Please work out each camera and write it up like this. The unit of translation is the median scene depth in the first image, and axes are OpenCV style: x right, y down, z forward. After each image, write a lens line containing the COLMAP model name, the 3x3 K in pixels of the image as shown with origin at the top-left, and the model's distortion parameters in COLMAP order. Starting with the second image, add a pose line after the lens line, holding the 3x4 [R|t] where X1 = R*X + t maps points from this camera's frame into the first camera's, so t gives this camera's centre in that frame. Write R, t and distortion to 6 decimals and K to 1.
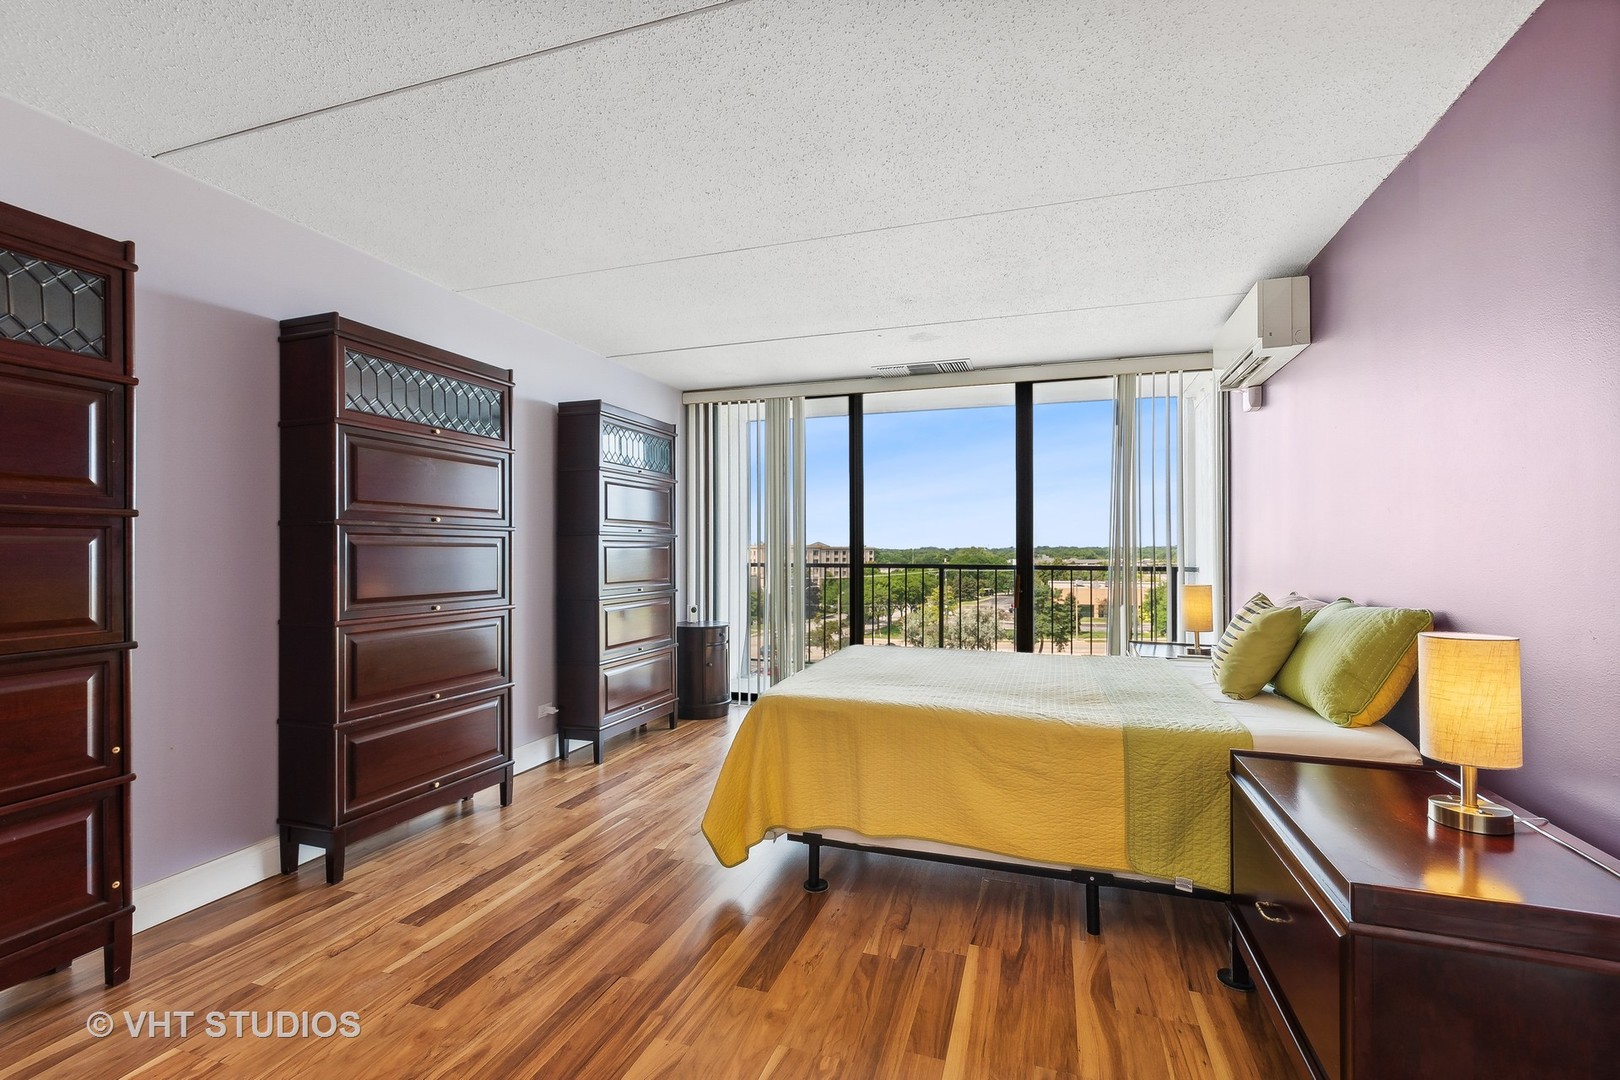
lens RADIAL K [[728.4, 0, 820.3], [0, 728.4, 549.9], [0, 0, 1]] dist [0.001672, 0.000335]
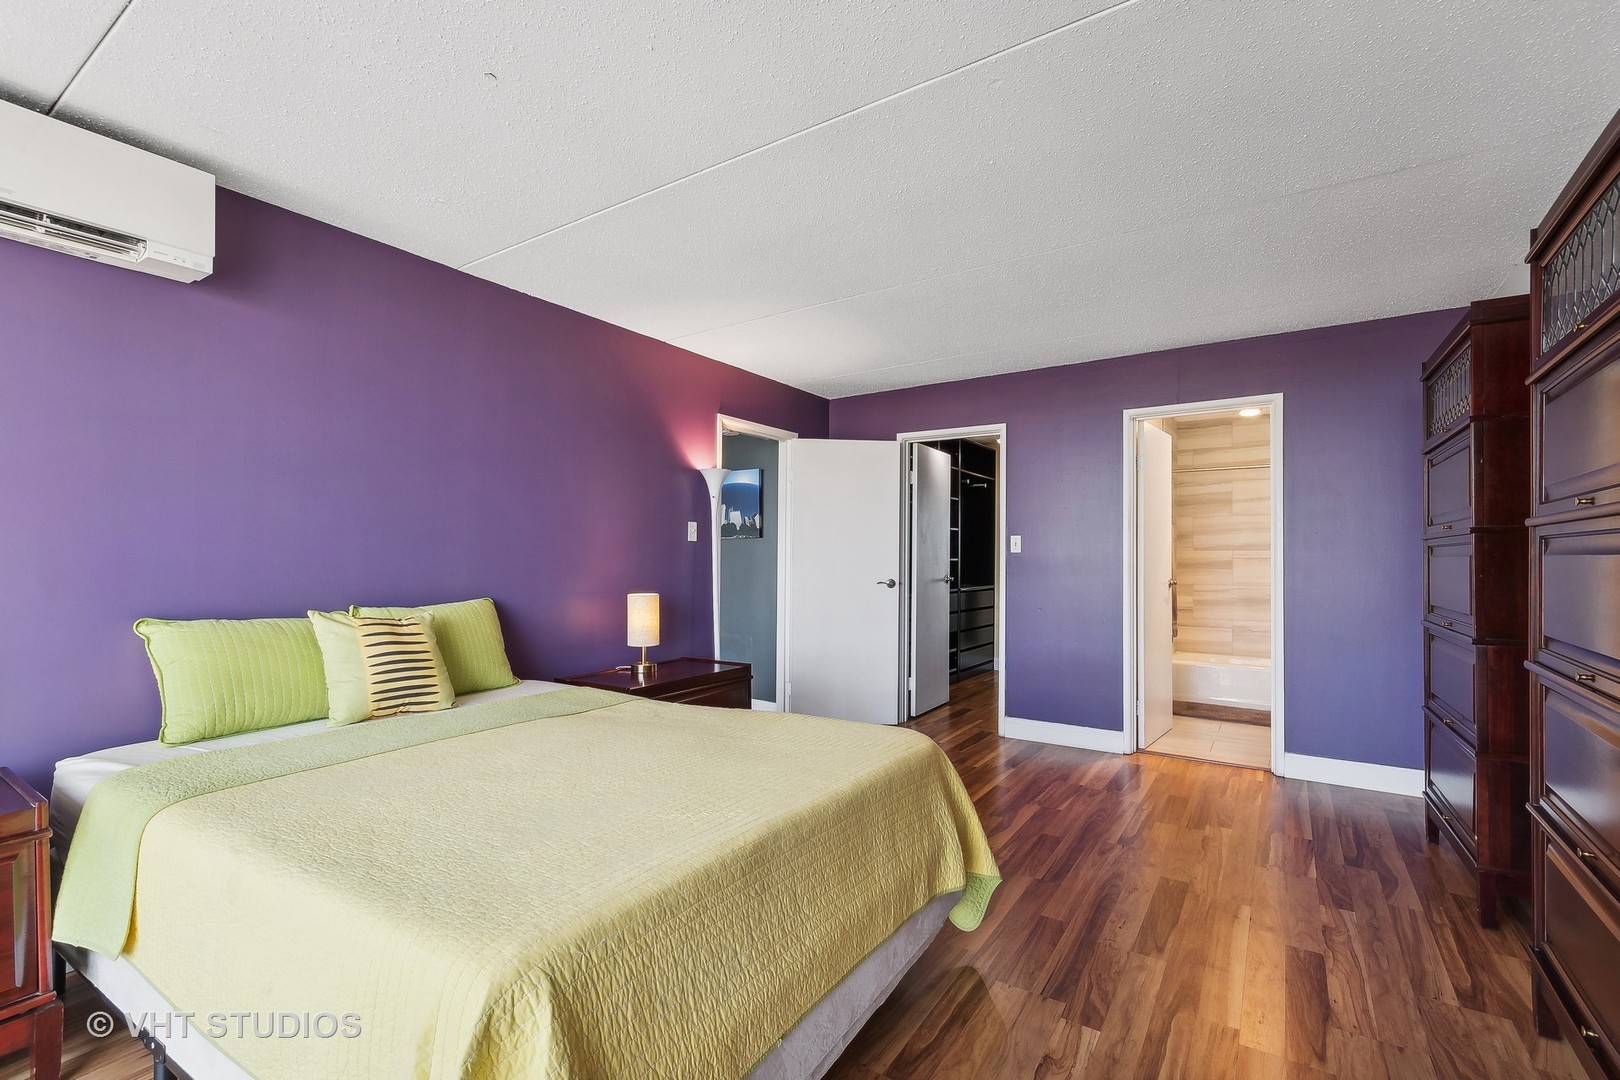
lens RADIAL K [[728.4, 0, 808.3], [0, 728.4, 552.3], [0, 0, 1]] dist [0.001672, 0.000335]
pose [[-0.962695, -0.000178, 0.270588, -0.194054], [-0.003617, 0.999919, -0.012209, 0.003913], [-0.270564, -0.012732, -0.962618, 2.093732]]
